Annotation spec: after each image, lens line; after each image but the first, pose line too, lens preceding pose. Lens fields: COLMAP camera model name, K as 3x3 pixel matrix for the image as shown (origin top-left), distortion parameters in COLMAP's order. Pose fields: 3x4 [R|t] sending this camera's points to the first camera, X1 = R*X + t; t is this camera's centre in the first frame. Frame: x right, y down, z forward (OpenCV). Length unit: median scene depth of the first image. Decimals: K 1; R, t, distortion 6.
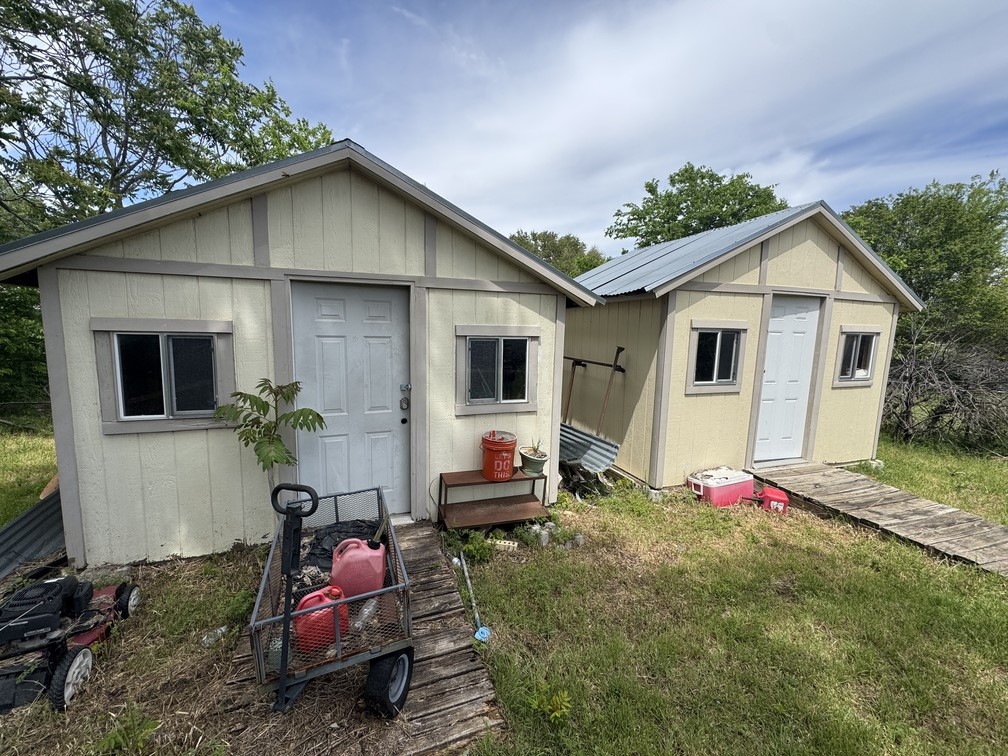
lens RADIAL K [[400.8, 0, 507.5], [0, 400.8, 370.6], [0, 0, 1]] dist [-0.000702, 0.000031]
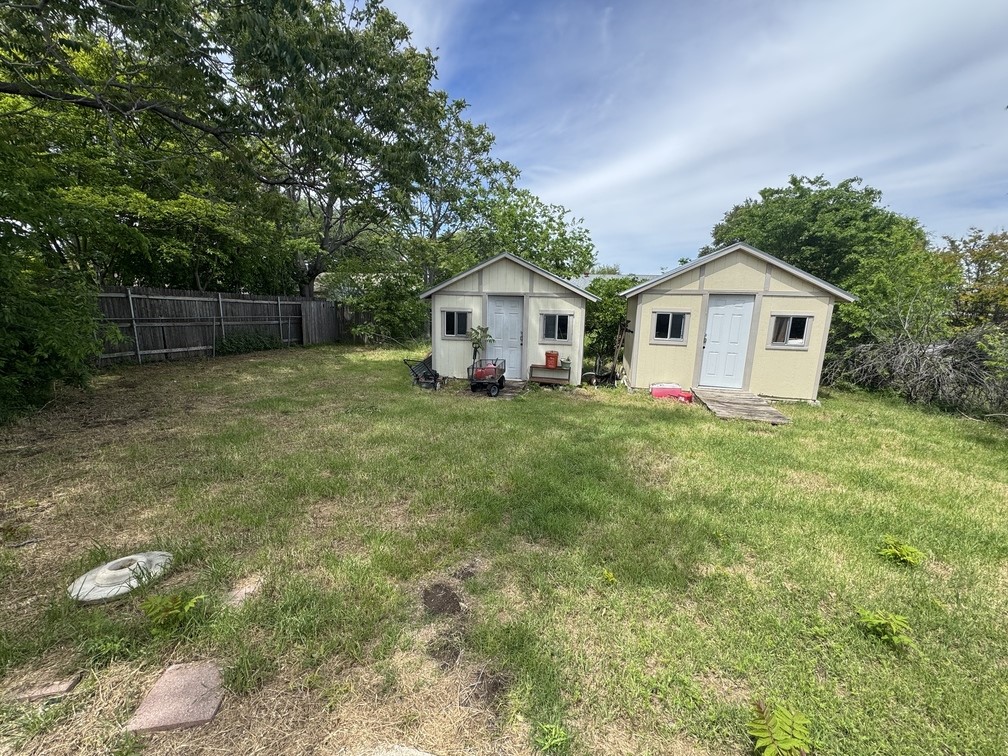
lens RADIAL K [[400.8, 0, 507.5], [0, 400.8, 370.6], [0, 0, 1]] dist [-0.000702, 0.000031]
pose [[0.855365, 0.081242, -0.511616, 1.017433], [-0.065944, 0.996667, 0.048014, 0.167523], [0.513812, -0.007331, 0.857872, -1.327647]]
